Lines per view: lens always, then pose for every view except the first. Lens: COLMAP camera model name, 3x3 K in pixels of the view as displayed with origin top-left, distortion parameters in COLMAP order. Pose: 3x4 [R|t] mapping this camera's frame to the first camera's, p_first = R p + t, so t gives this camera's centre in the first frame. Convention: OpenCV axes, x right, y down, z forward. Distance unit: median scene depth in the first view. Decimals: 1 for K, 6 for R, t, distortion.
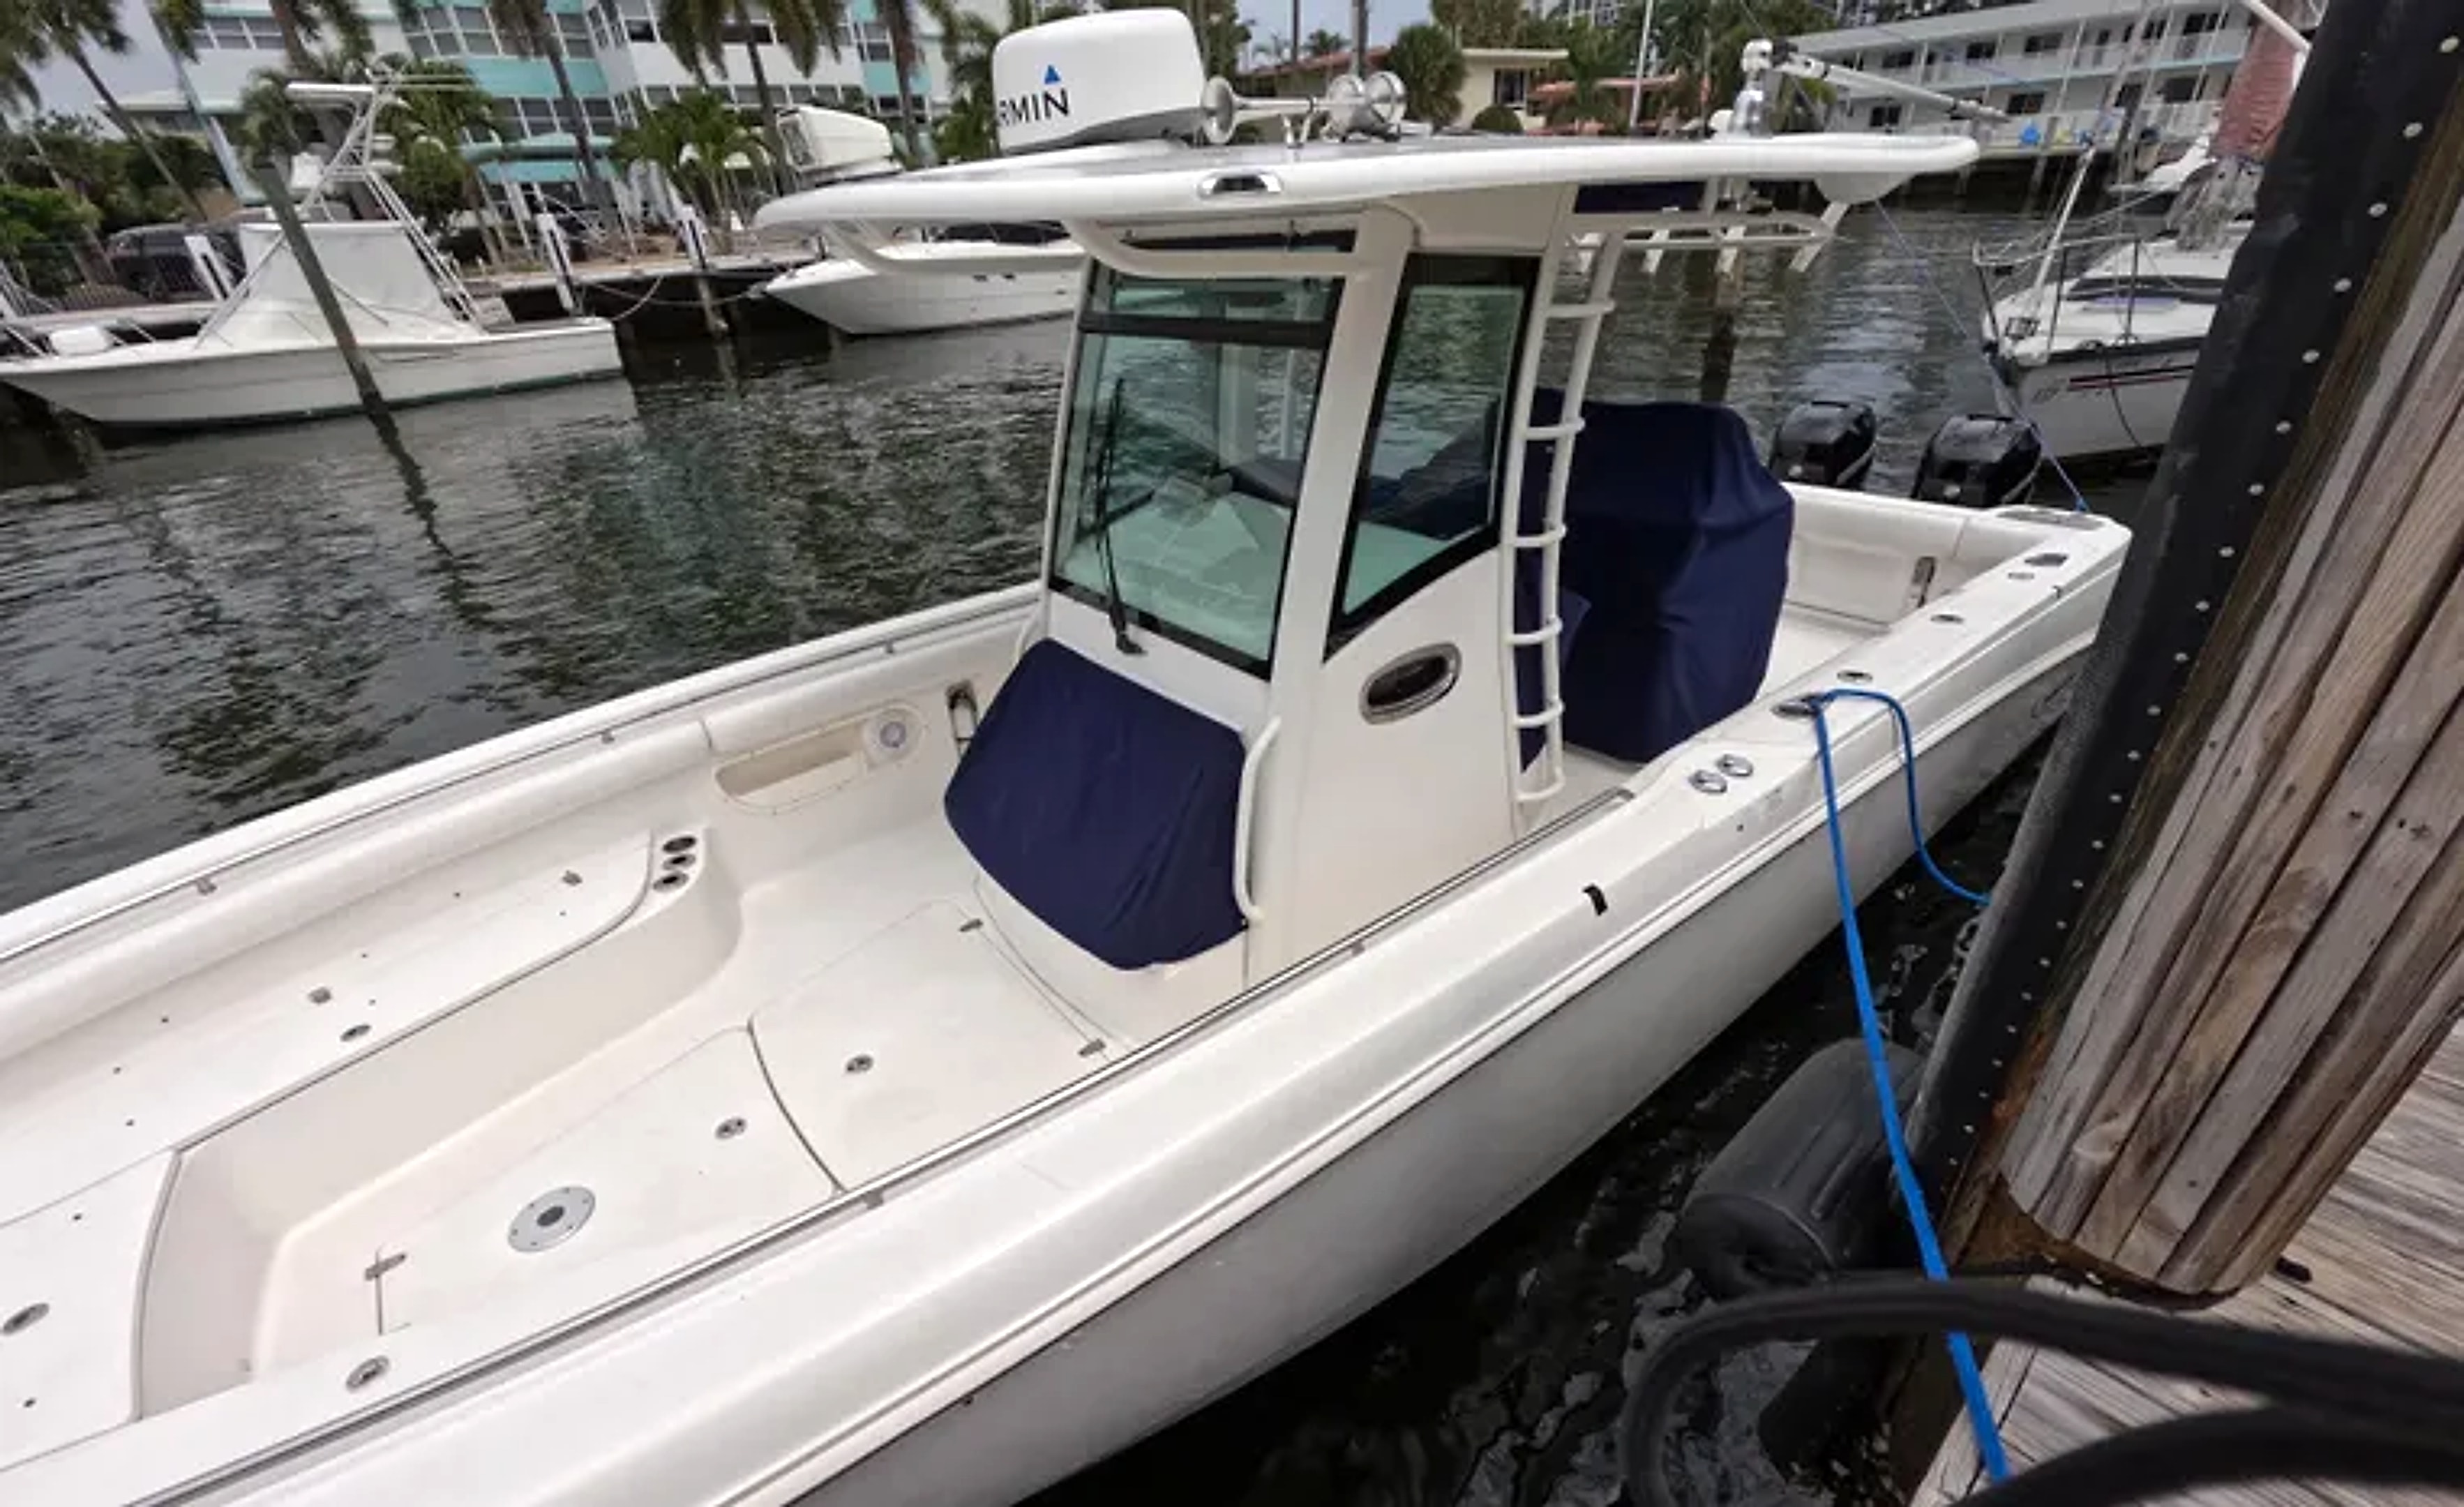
lens RADIAL K [[997.1, 0, 1198.9], [0, 997.1, 742.5], [0, 0, 1]] dist [0.001782, -0.000268]
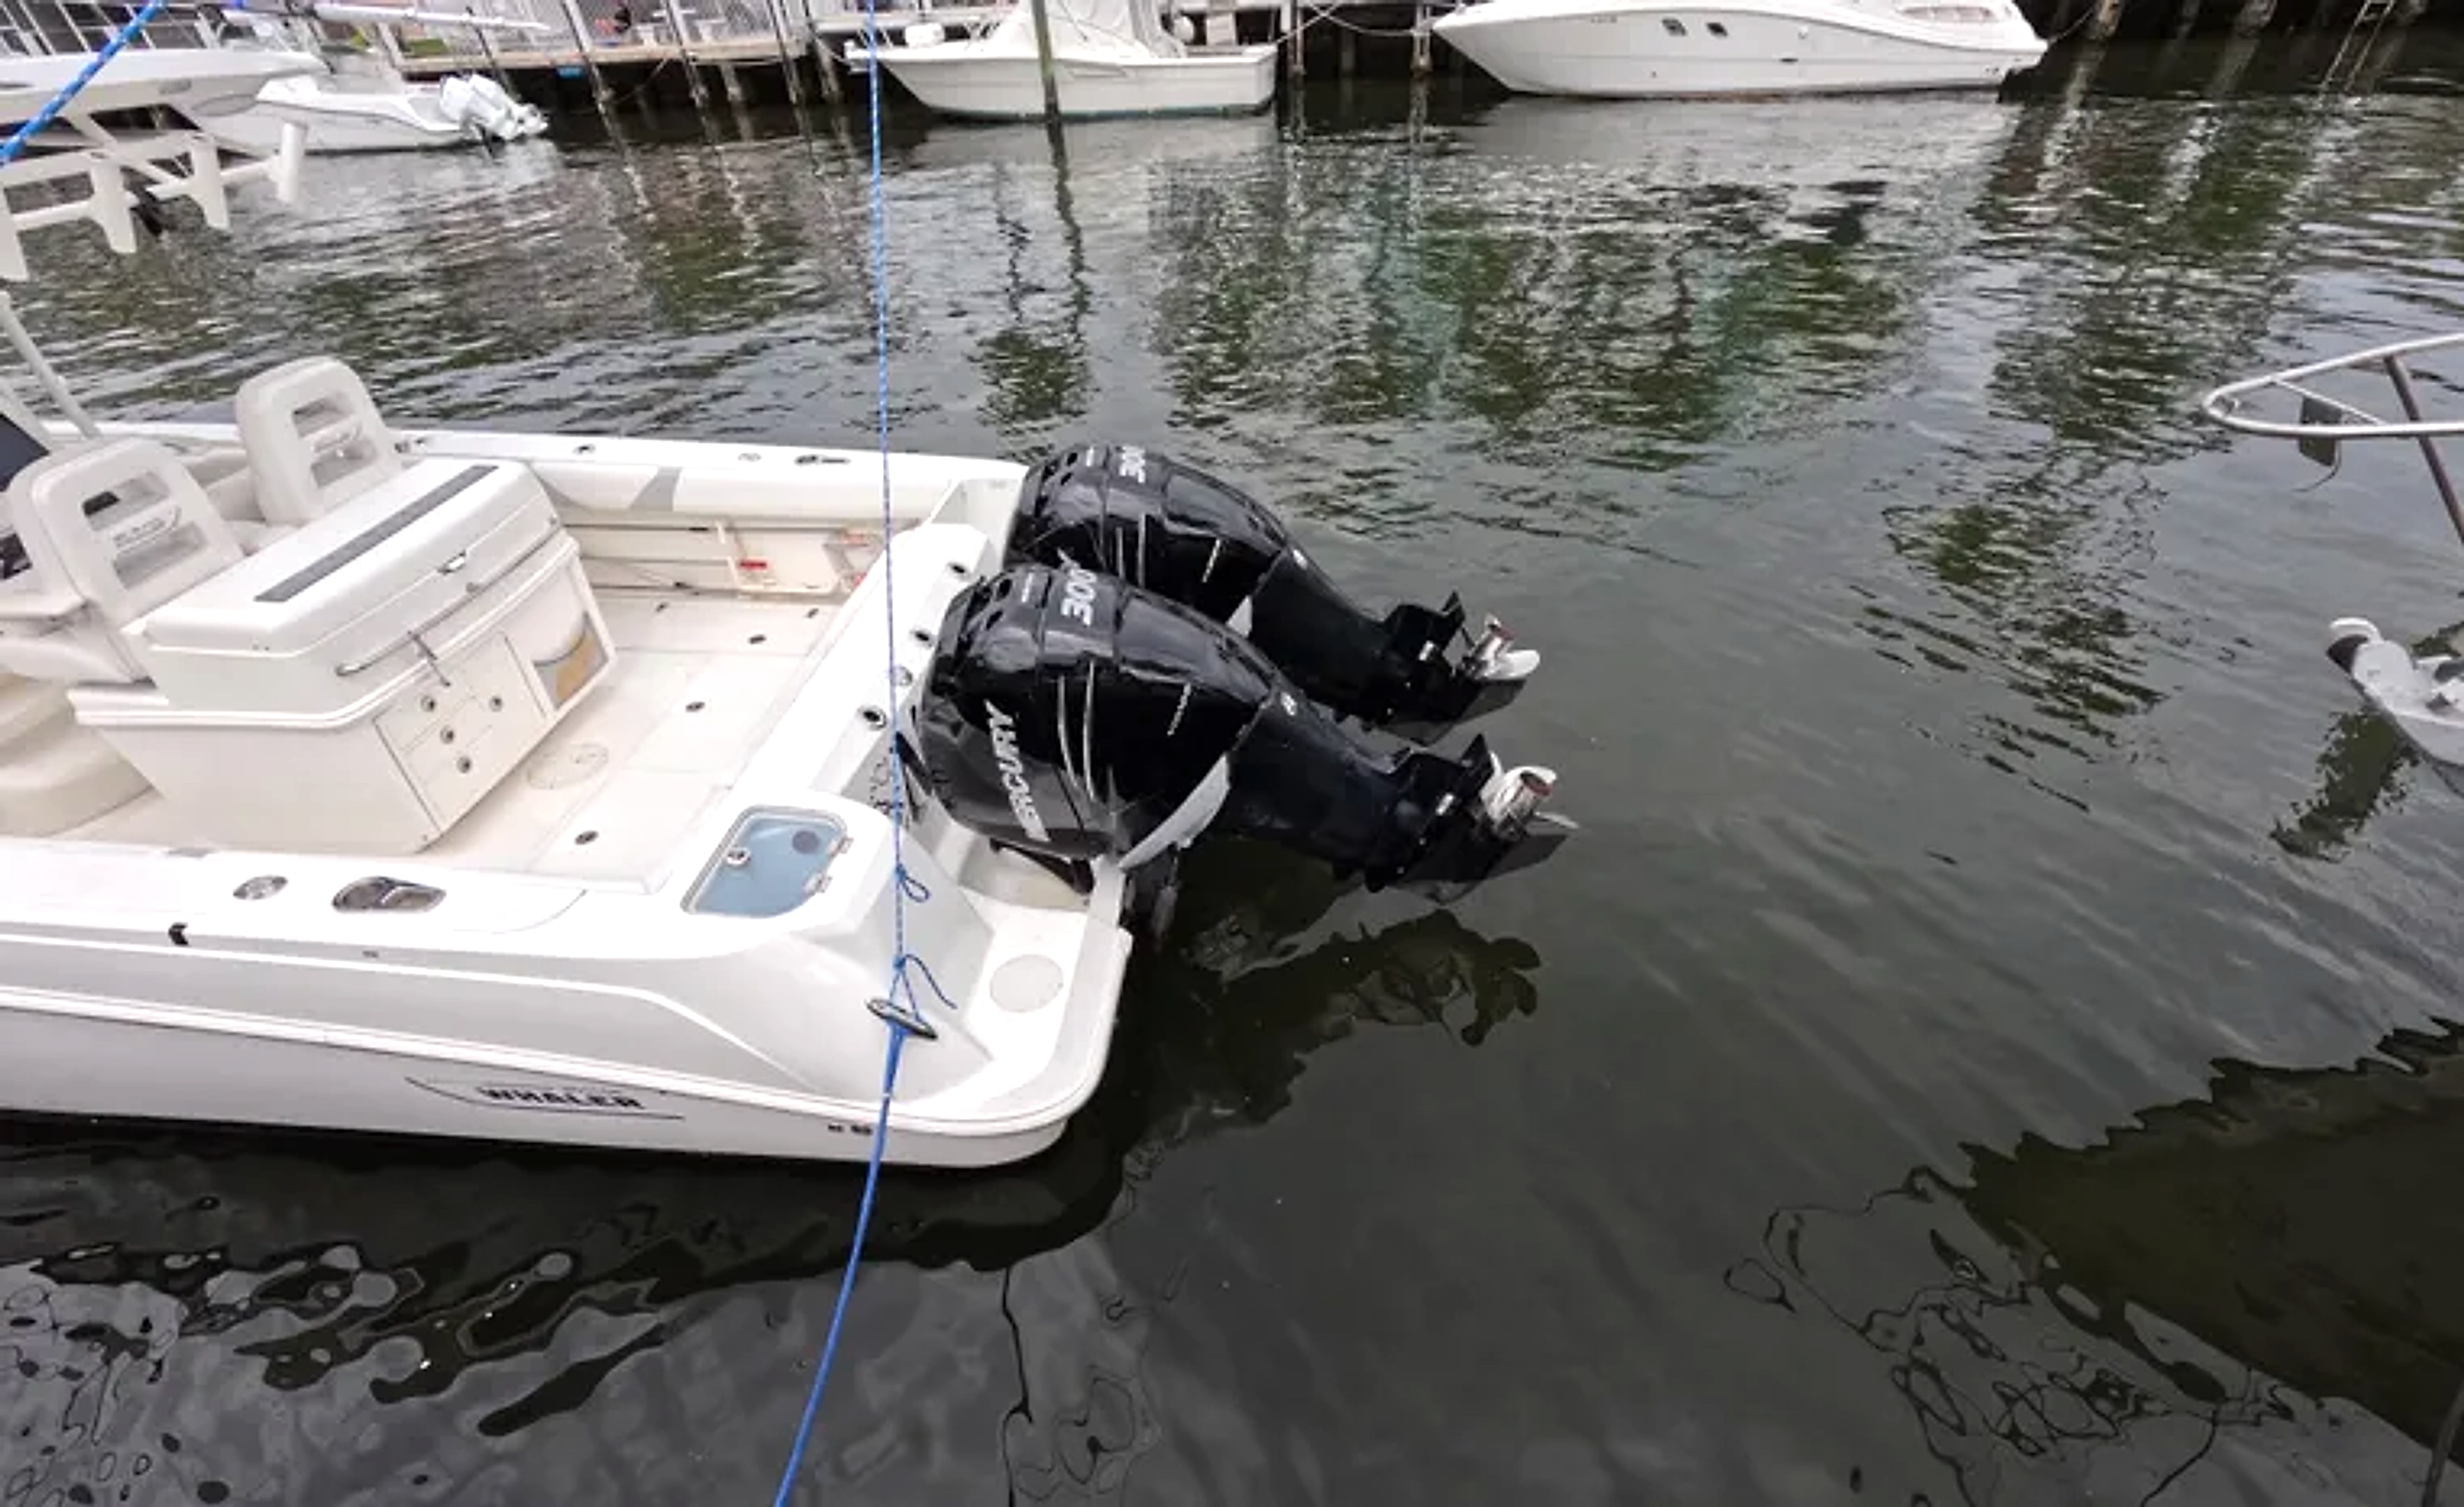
lens RADIAL K [[997.1, 0, 1237.1], [0, 997.1, 749.7], [0, 0, 1]] dist [0.001782, -0.000268]
pose [[0.703707, 0.467445, -0.535062, 0.229219], [-0.340816, 0.882877, 0.323068, -0.095368], [0.623411, -0.044987, 0.780599, 0.130176]]
